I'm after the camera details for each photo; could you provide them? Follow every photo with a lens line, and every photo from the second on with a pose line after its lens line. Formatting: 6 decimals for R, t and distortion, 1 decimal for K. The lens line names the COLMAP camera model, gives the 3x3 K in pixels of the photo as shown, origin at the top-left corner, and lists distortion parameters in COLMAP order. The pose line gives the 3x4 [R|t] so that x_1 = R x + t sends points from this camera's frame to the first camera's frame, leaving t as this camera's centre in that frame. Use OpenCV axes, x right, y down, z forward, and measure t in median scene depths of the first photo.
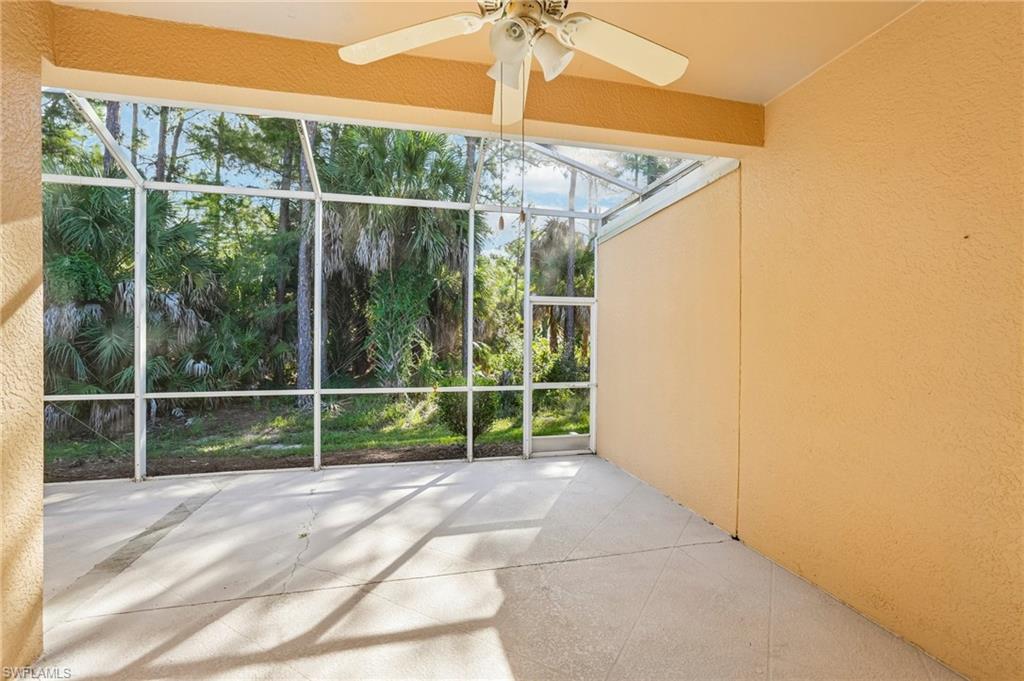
lens RADIAL K [[446.8, 0, 513.2], [0, 446.8, 339.1], [0, 0, 1]] dist [-0.008832, 0.005890]
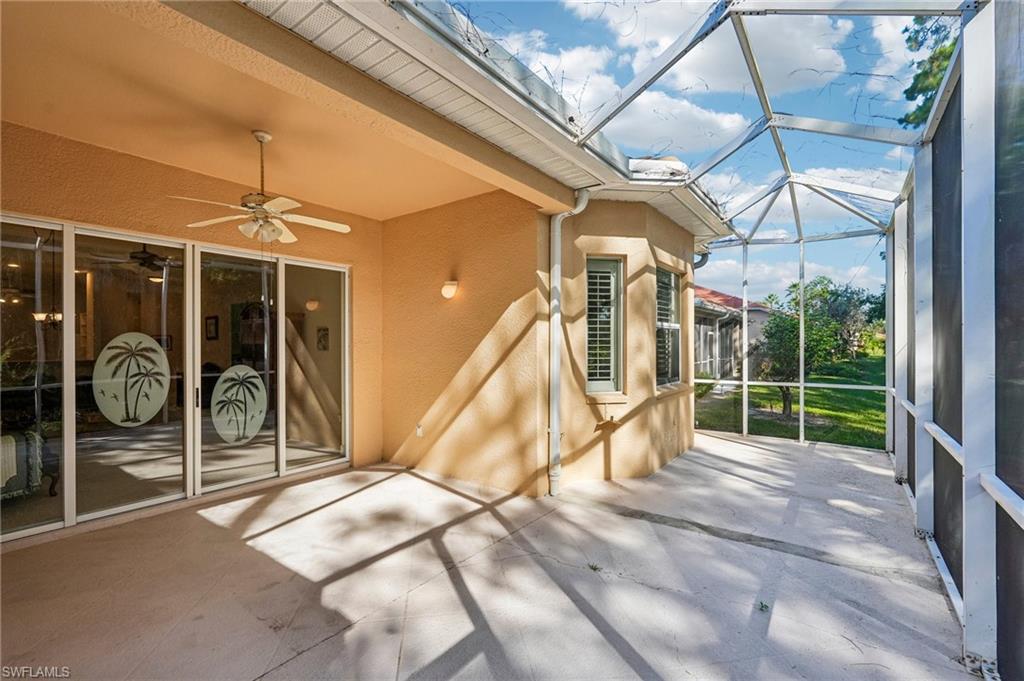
lens RADIAL K [[446.8, 0, 512.0], [0, 446.8, 345.1], [0, 0, 1]] dist [-0.008832, 0.005890]
pose [[-0.764966, 0.001531, -0.644069, 0.233704], [0.003419, 0.999993, -0.001683, -0.003756], [0.644061, -0.003489, -0.764966, 1.592411]]
